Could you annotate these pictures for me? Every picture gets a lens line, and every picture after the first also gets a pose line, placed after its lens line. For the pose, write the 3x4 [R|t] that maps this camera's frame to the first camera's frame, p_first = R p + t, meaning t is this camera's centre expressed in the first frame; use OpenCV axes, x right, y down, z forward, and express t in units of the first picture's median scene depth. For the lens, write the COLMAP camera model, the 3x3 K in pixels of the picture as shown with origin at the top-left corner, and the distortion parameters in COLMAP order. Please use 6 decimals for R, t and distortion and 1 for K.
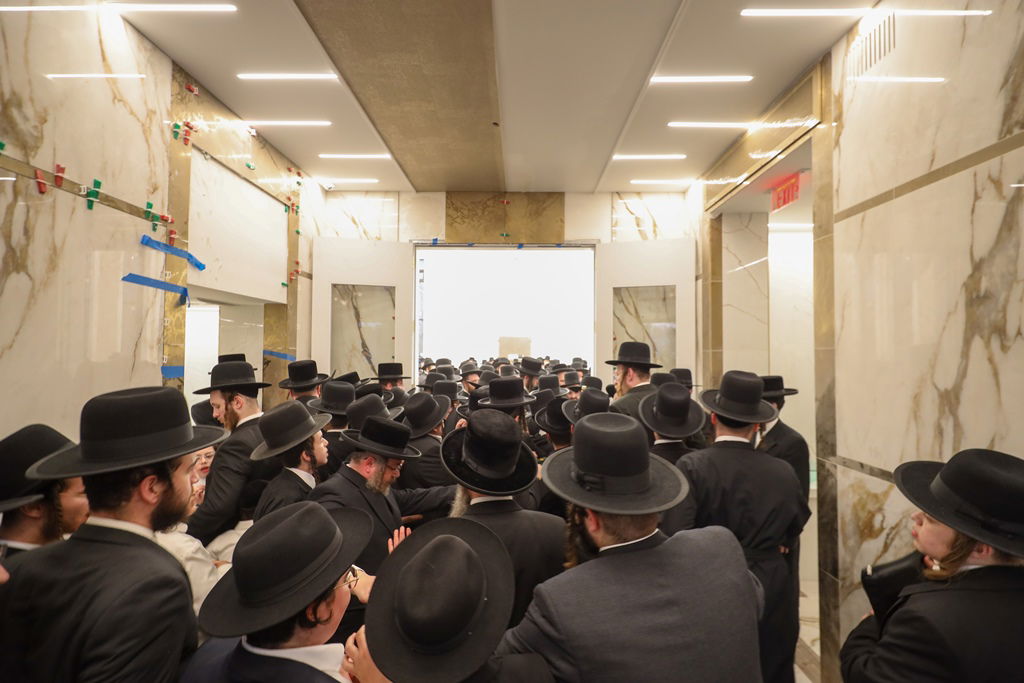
lens RADIAL K [[402.8, 0, 515.1], [0, 402.8, 343.6], [0, 0, 1]] dist [-0.002066, -0.001001]
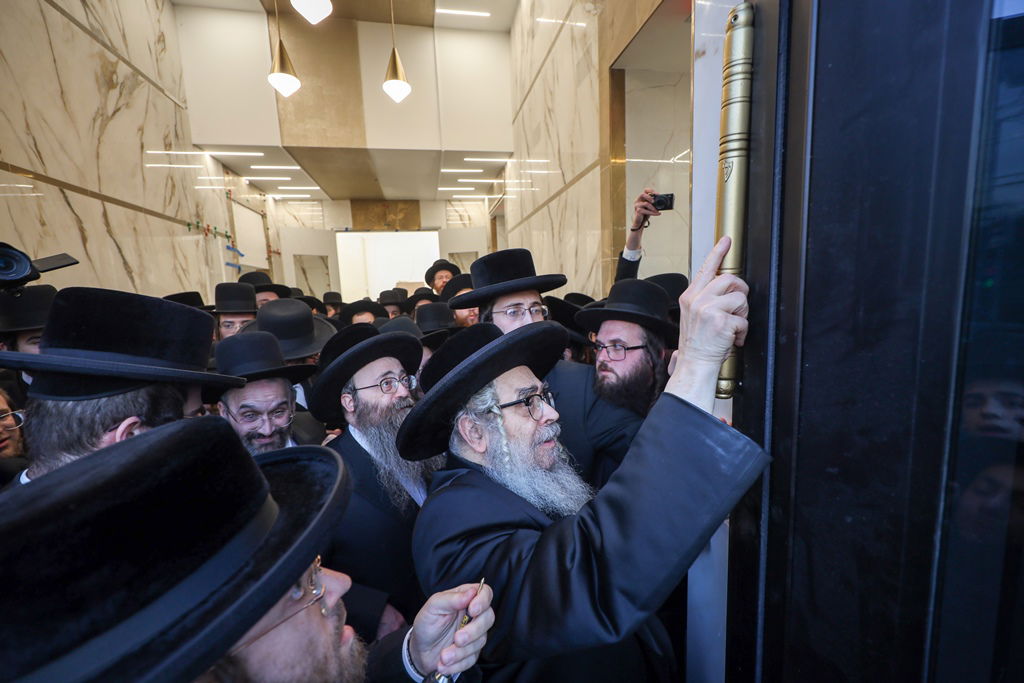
lens RADIAL K [[402.8, 0, 512.8], [0, 402.8, 343.0], [0, 0, 1]] dist [-0.002066, -0.001001]
pose [[0.975261, -0.076604, 0.207361, 0.111793], [0.048023, 0.989054, 0.139519, 0.030589], [-0.215779, -0.126109, 0.968264, -0.968929]]
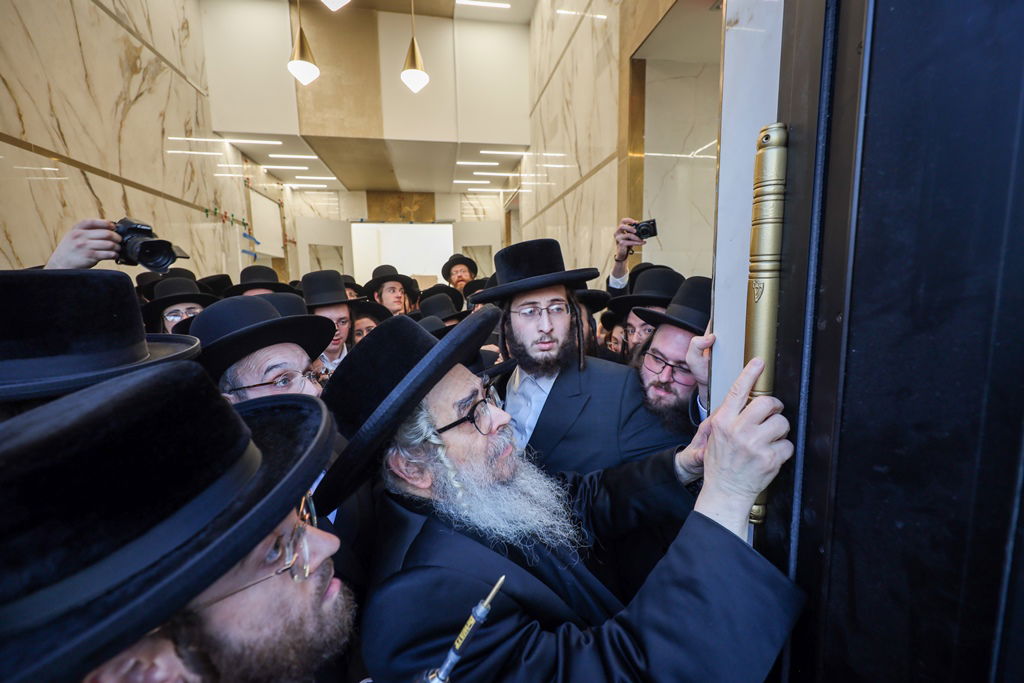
lens RADIAL K [[402.8, 0, 514.2], [0, 402.8, 336.1], [0, 0, 1]] dist [-0.002066, -0.001001]
pose [[0.981642, -0.047519, 0.184720, 0.113281], [0.023287, 0.991082, 0.131202, 0.038304], [-0.189307, -0.124492, 0.973994, -0.959111]]
